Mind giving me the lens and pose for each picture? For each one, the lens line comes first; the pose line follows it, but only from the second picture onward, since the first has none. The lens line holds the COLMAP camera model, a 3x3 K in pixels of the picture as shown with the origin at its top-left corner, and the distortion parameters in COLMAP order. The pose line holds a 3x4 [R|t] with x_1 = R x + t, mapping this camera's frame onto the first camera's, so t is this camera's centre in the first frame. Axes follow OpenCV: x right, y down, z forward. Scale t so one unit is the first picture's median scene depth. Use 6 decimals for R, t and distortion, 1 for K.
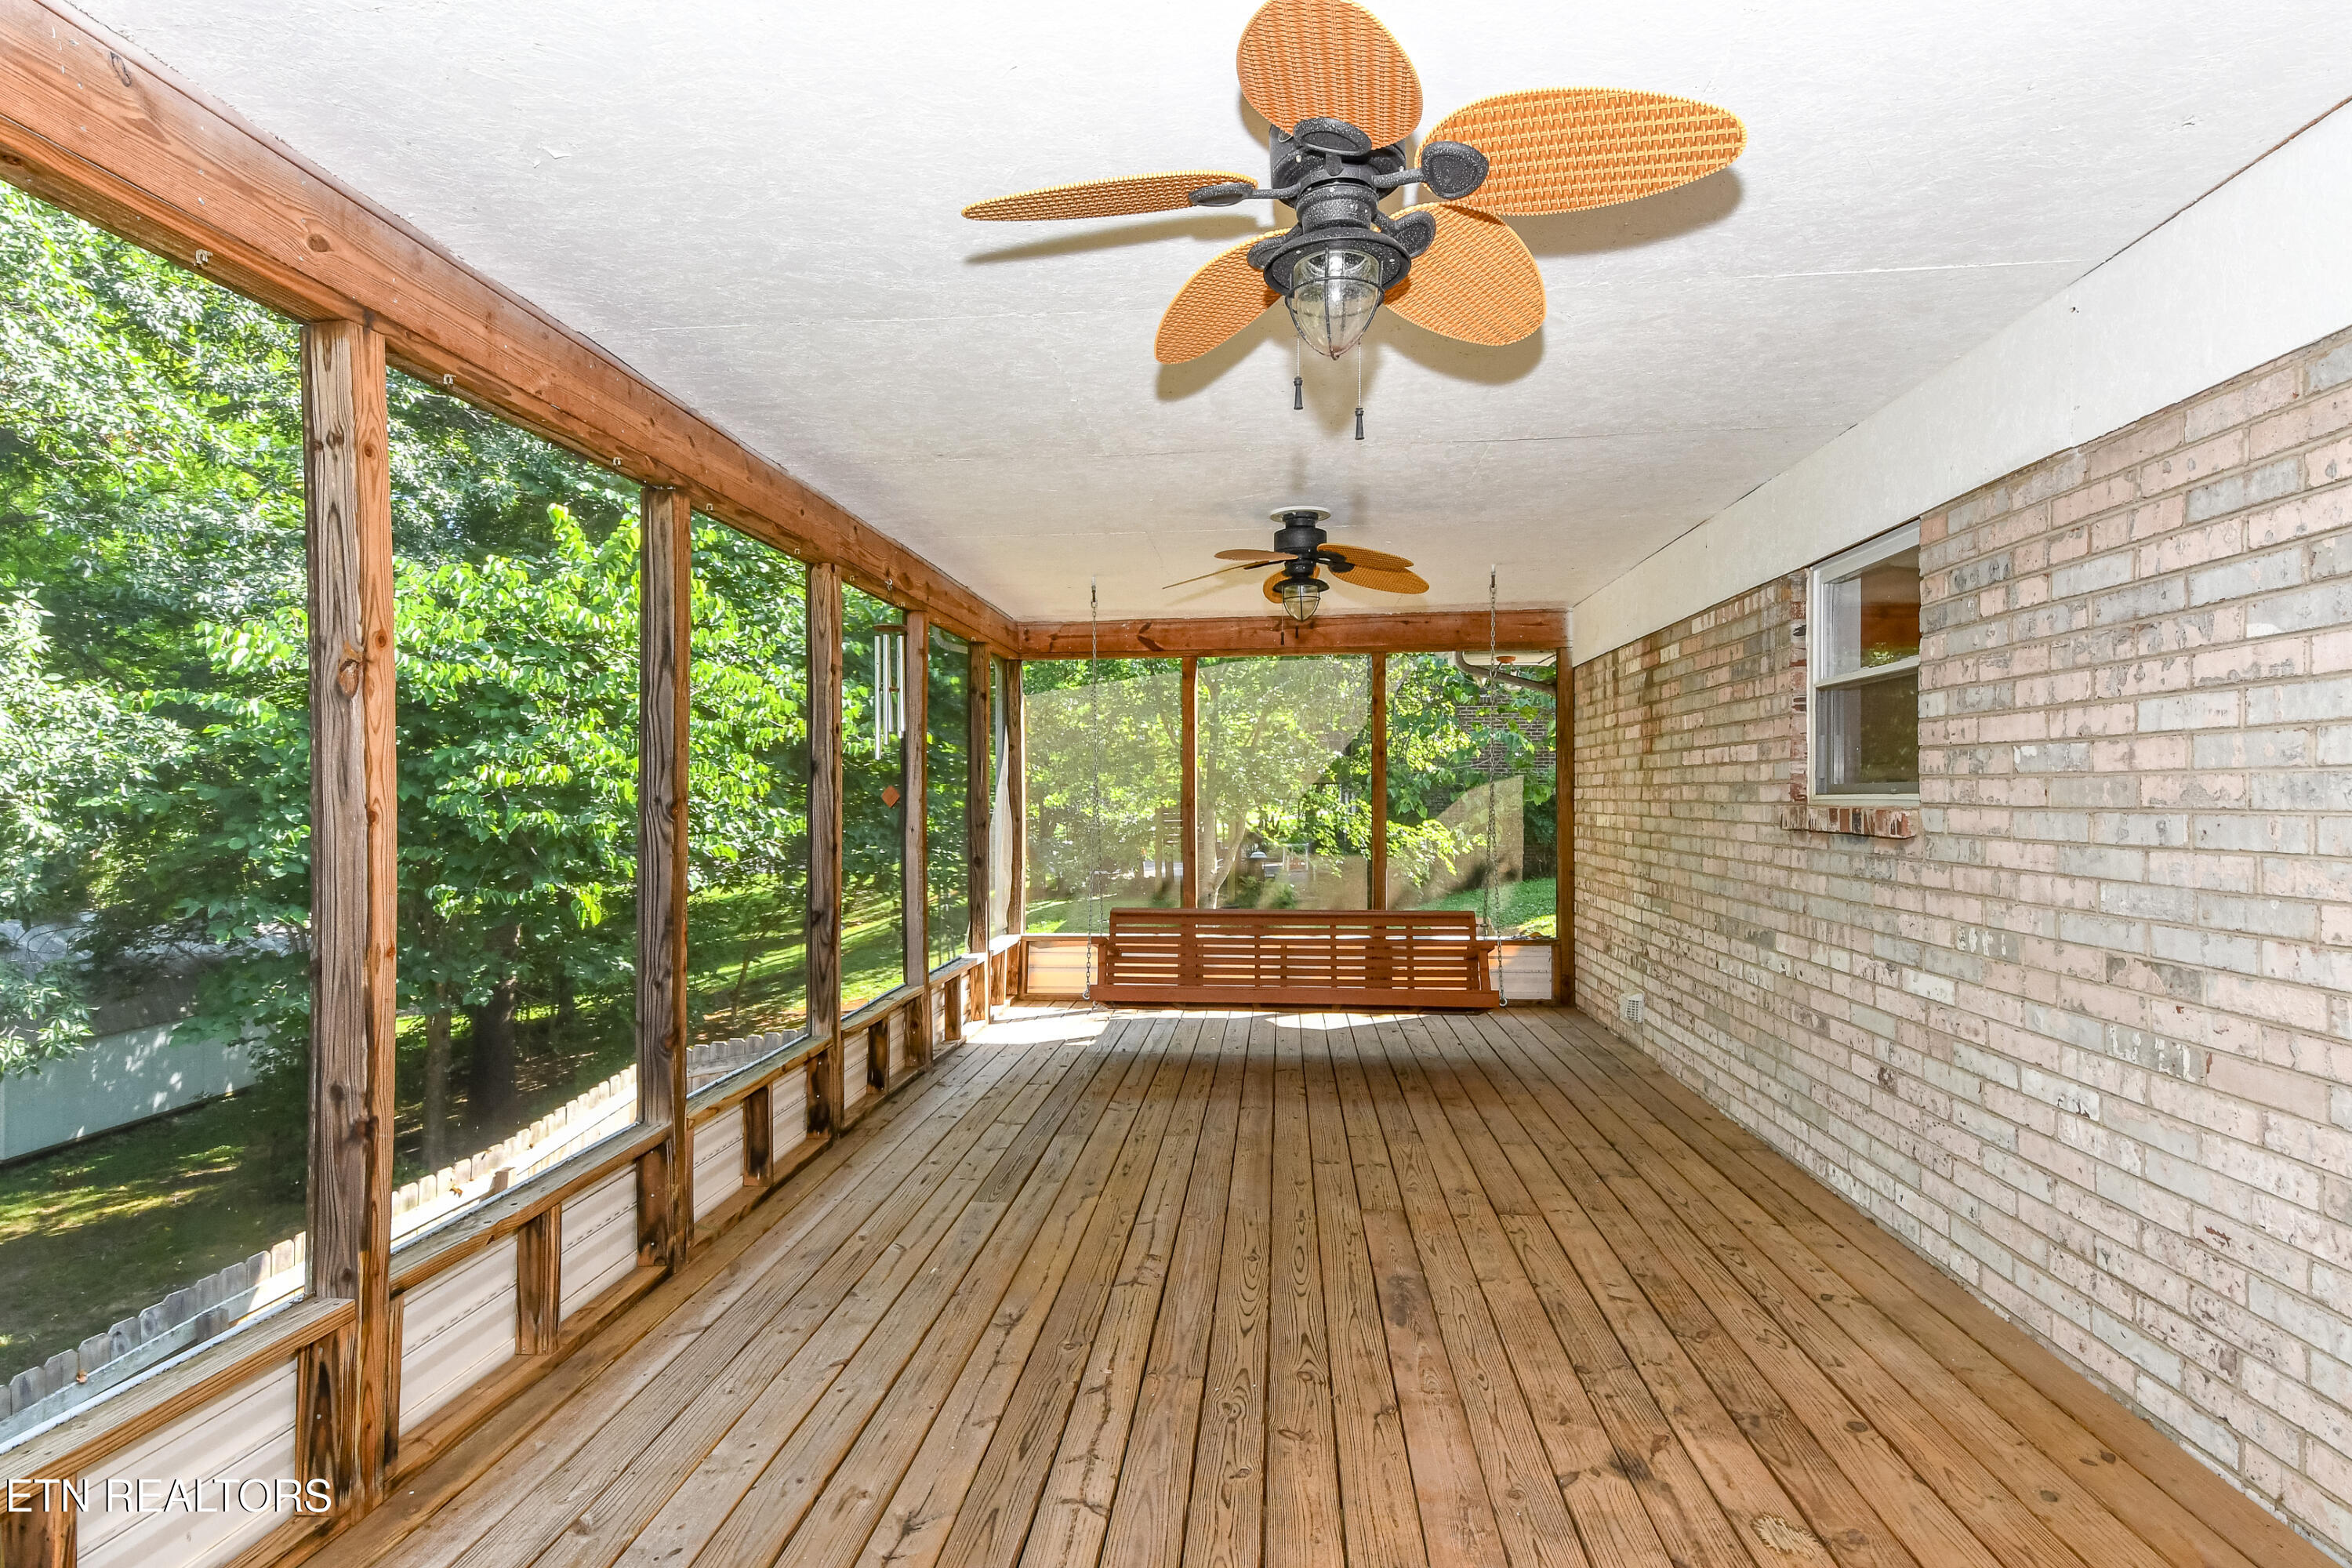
lens RADIAL K [[1230.5, 0, 1189.3], [0, 1230.5, 779.2], [0, 0, 1]] dist [0.068863, -0.051686]
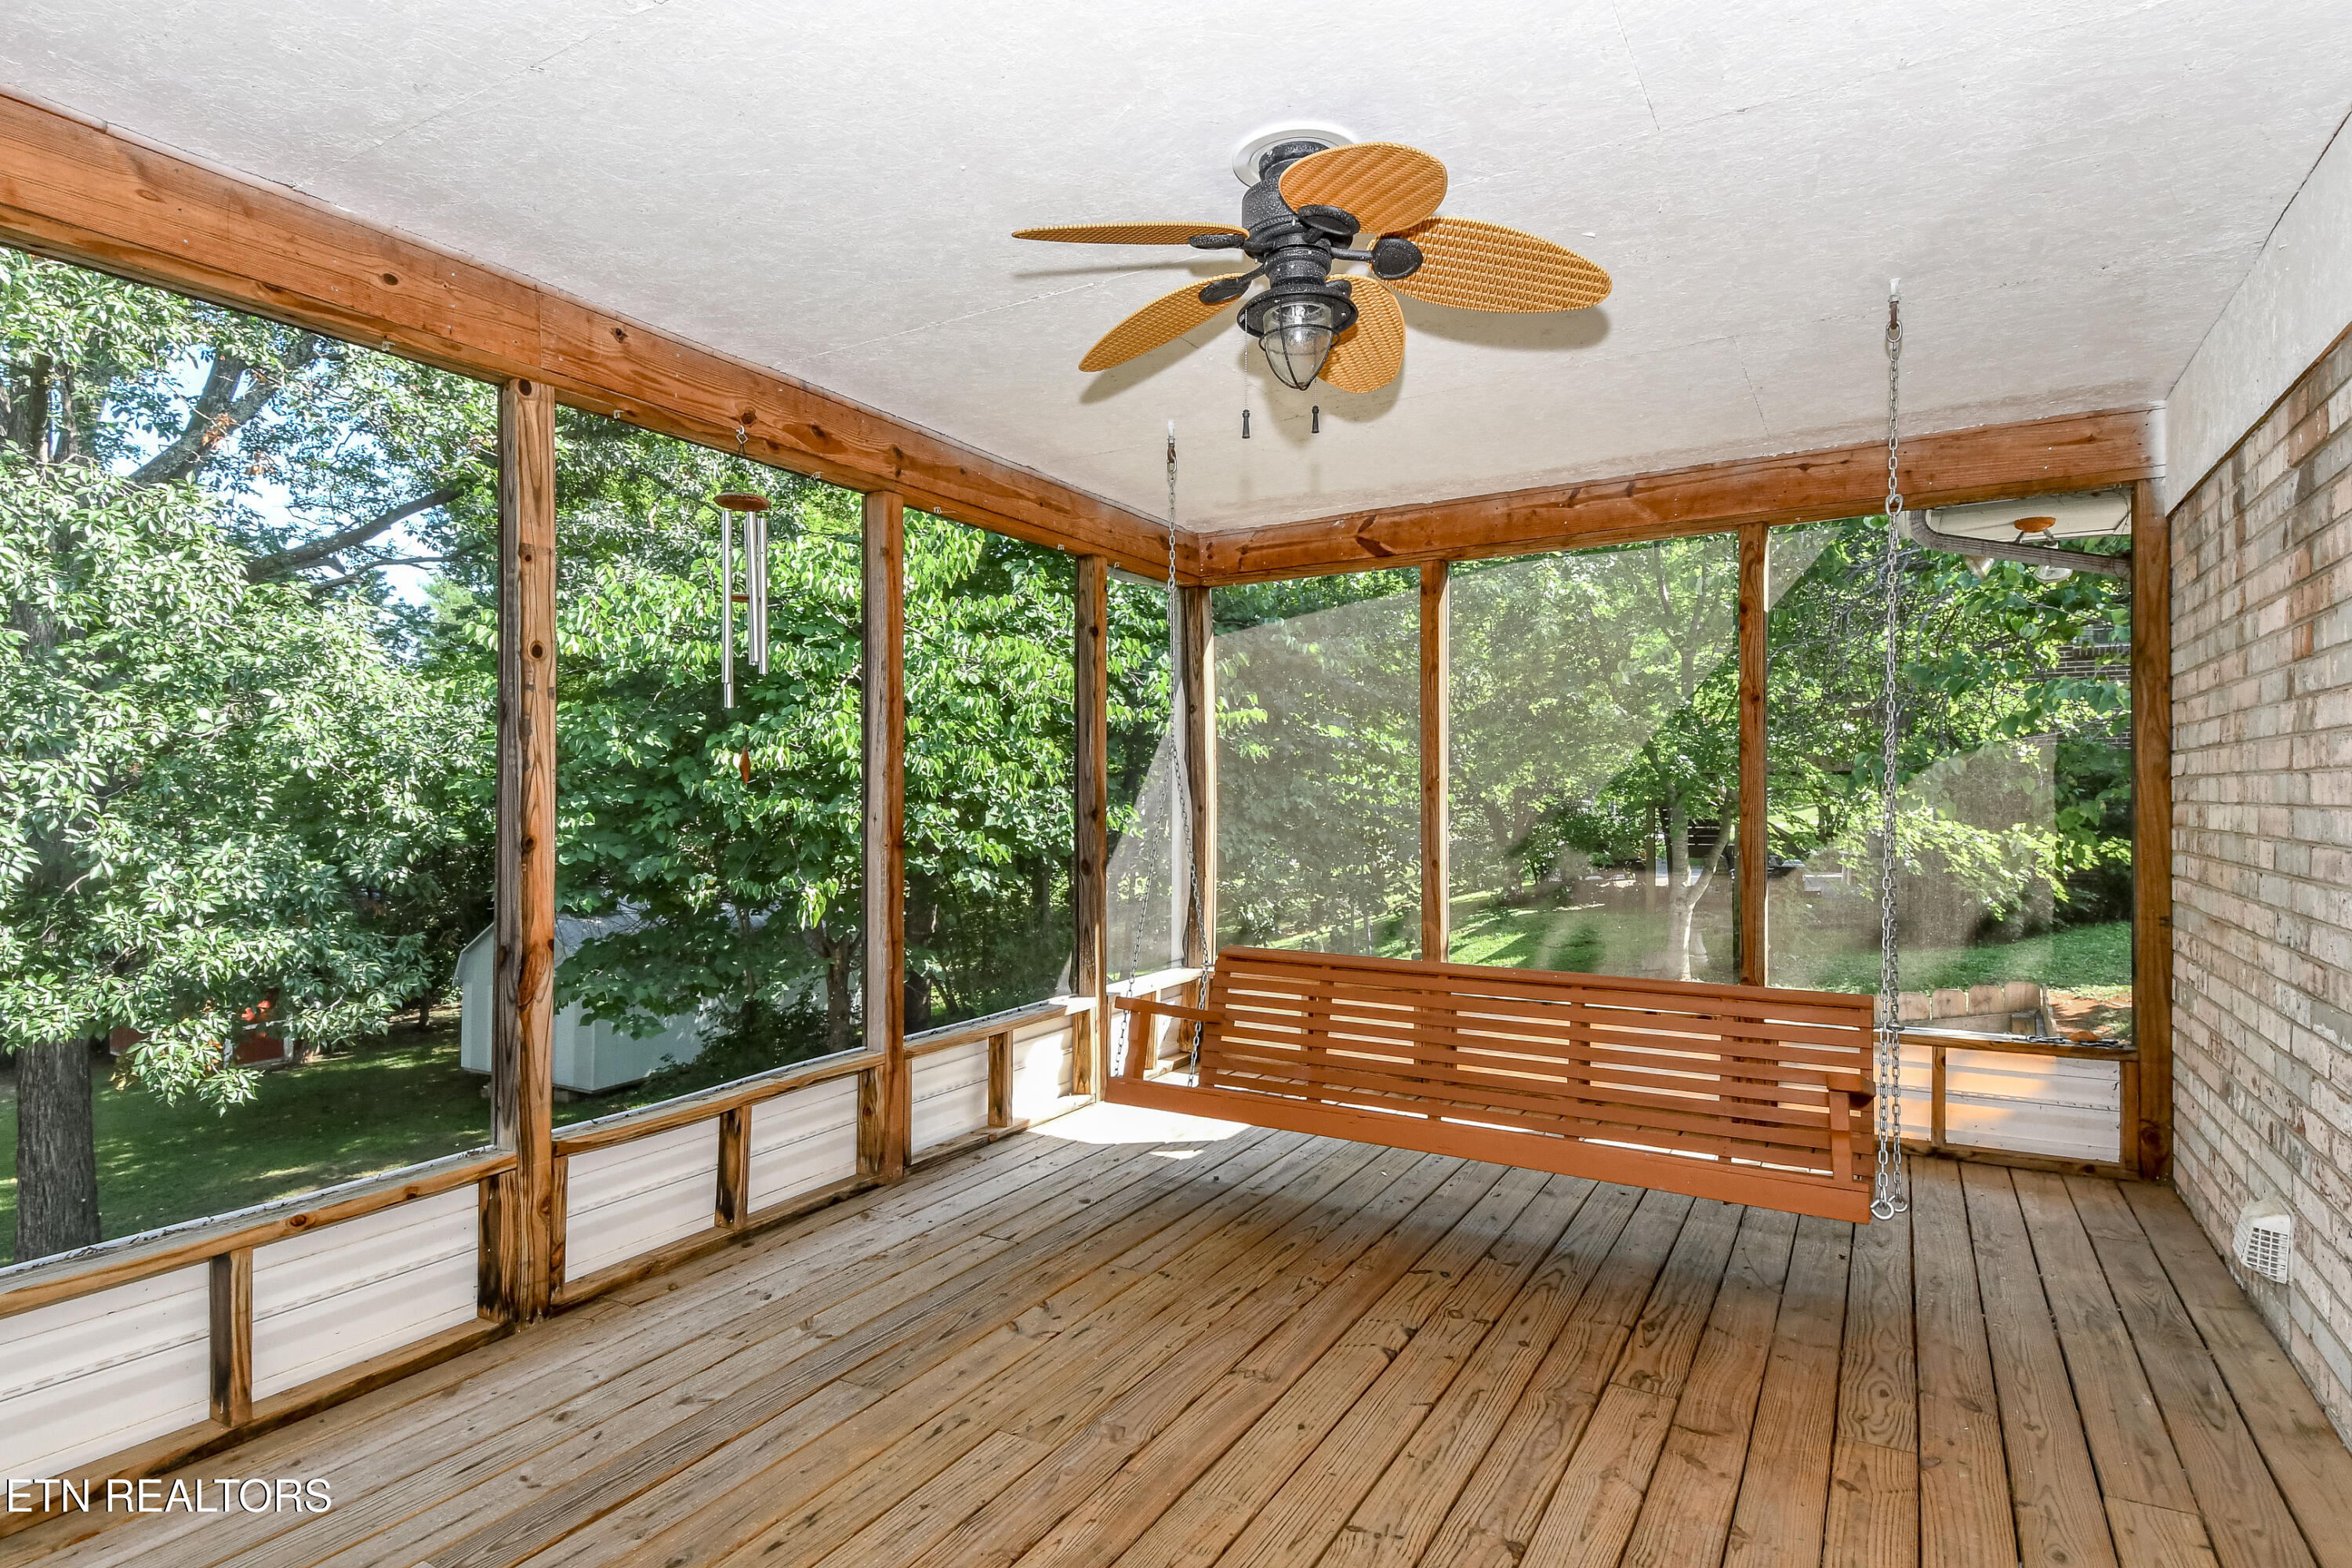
lens RADIAL K [[1230.5, 0, 1189.3], [0, 1230.5, 779.2], [0, 0, 1]] dist [0.068863, -0.051686]
pose [[0.901870, -0.003592, -0.431993, 0.183198], [0.005036, 0.999985, 0.002199, 0.015248], [0.431978, -0.004158, 0.901874, 0.388472]]
